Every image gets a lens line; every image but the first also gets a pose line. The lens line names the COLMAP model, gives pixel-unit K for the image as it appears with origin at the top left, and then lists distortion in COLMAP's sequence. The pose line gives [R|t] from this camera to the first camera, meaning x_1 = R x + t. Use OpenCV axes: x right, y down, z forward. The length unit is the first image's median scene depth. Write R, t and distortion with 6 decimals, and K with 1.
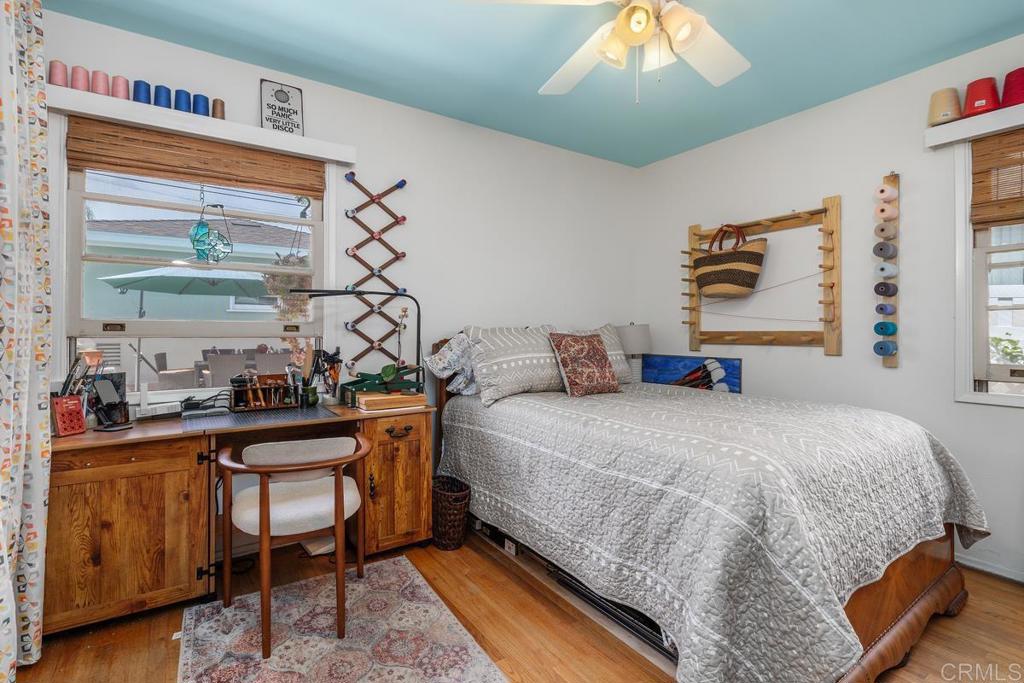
lens RADIAL K [[492.6, 0, 507.1], [0, 492.6, 337.3], [0, 0, 1]] dist [-0.012588, 0.002197]
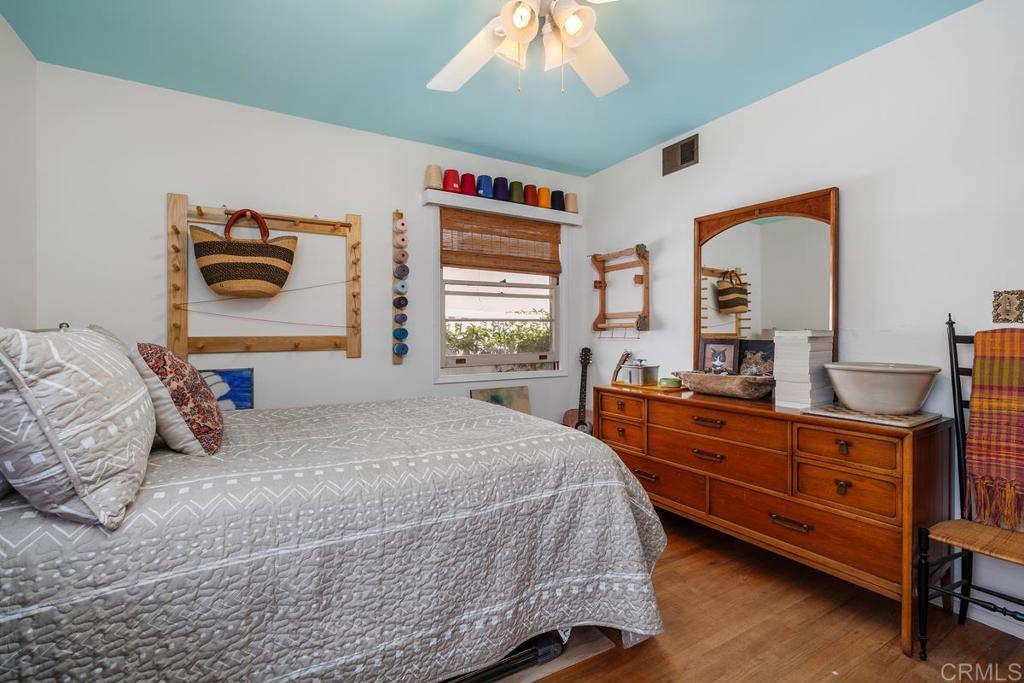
lens RADIAL K [[467.8, 0, 505.9], [0, 467.8, 334.8], [0, 0, 1]] dist [-0.005886, 0.000157]
pose [[0.049629, -0.004915, 0.998756, -0.372152], [0.012992, 0.999906, 0.004275, -0.014944], [-0.998683, 0.012763, 0.049688, 0.597301]]
